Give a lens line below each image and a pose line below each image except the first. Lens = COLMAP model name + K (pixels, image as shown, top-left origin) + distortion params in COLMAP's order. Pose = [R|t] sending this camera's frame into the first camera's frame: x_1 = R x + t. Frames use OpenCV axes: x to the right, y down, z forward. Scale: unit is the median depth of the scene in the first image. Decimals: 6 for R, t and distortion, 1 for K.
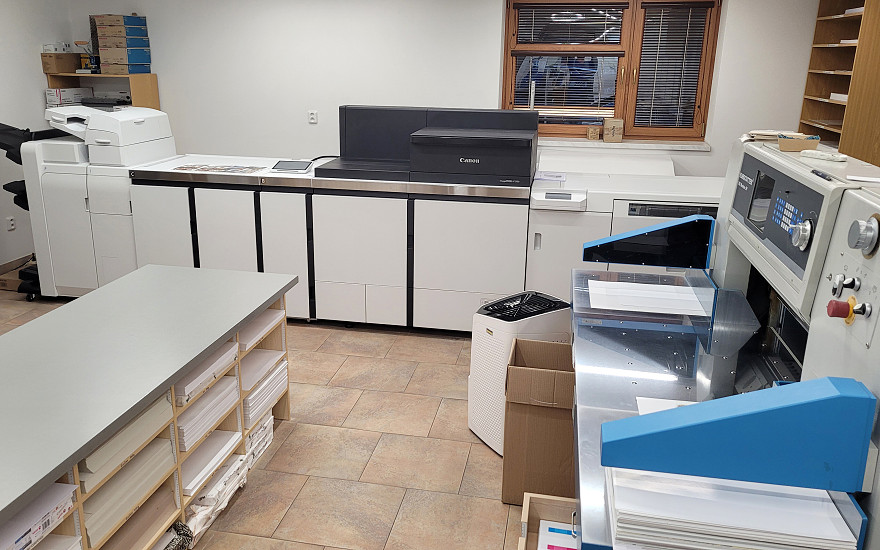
lens RADIAL K [[731.9, 0, 414.9], [0, 731.9, 263.0], [0, 0, 1]] dist [0.053741, -0.031019]
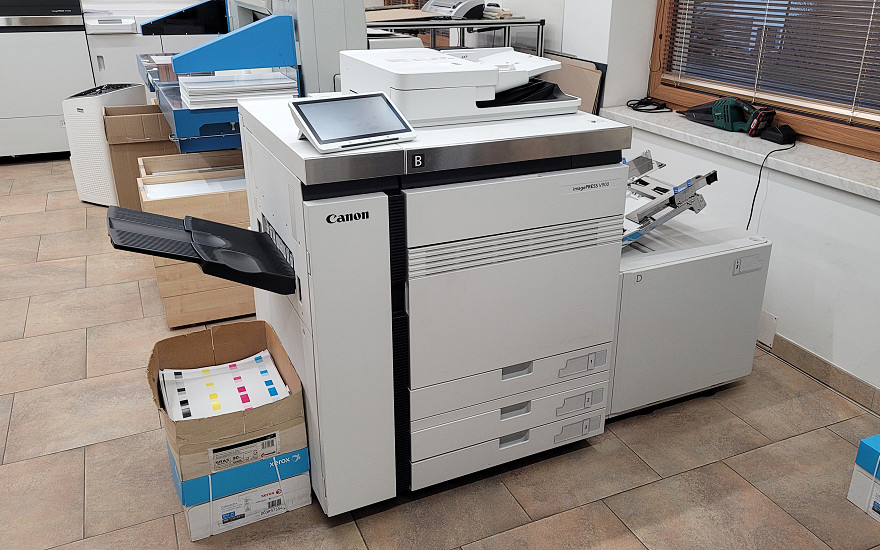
lens RADIAL K [[731.9, 0, 462.6], [0, 731.9, 266.2], [0, 0, 1]] dist [0.053741, -0.031019]
pose [[0.797705, -0.227606, 0.558446, -0.104595], [0.162702, 0.972929, 0.164128, 0.175888], [-0.580684, -0.040066, 0.813142, -0.313388]]
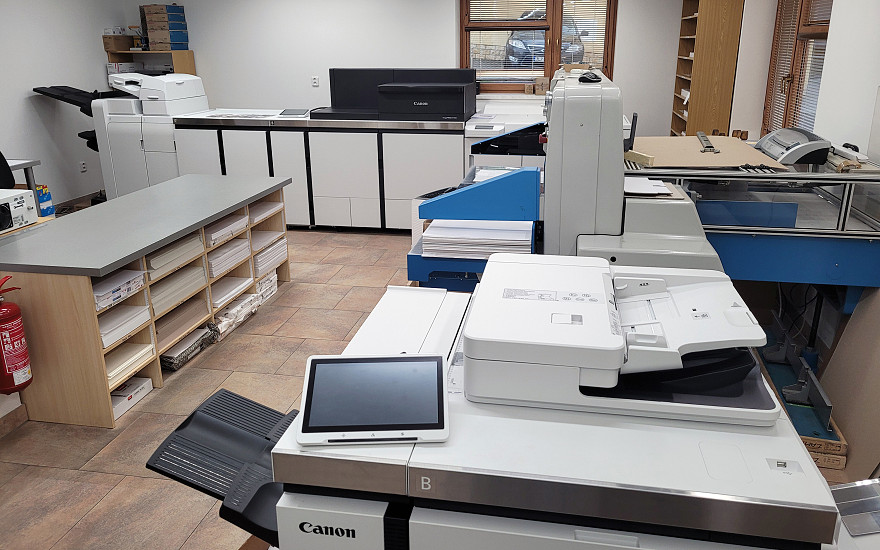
lens RADIAL K [[661.8, 0, 447.9], [0, 661.8, 237.1], [0, 0, 1]] dist [0.051330, -0.027310]
pose [[0.999627, -0.022897, 0.014904, 0.093433], [0.022803, 0.999719, 0.006406, 0.097214], [-0.015047, -0.006064, 0.999868, -0.234239]]
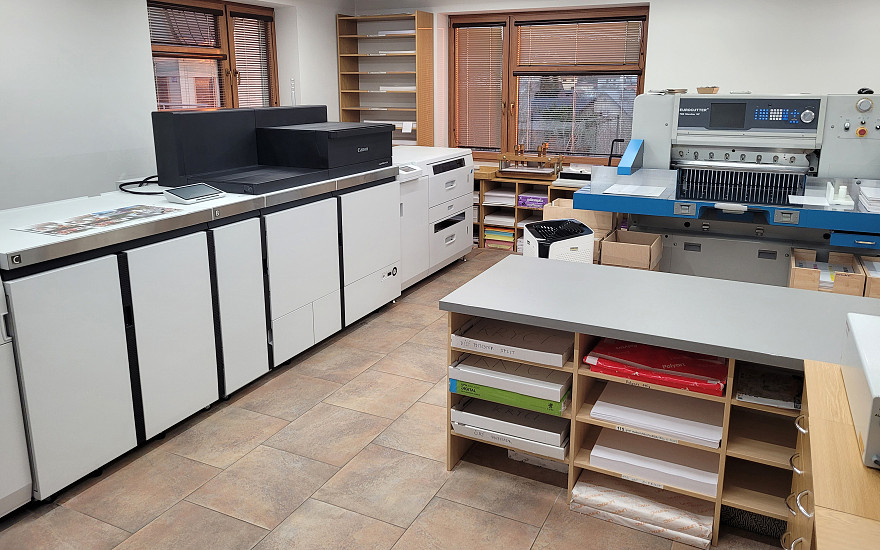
lens RADIAL K [[661.8, 0, 451.8], [0, 661.8, 226.4], [0, 0, 1]] dist [0.051330, -0.027310]
pose [[0.238544, -0.219612, 0.945974, -0.761794], [0.270403, 0.950593, 0.152498, -0.133903], [-0.932726, 0.219417, 0.286142, 0.580750]]
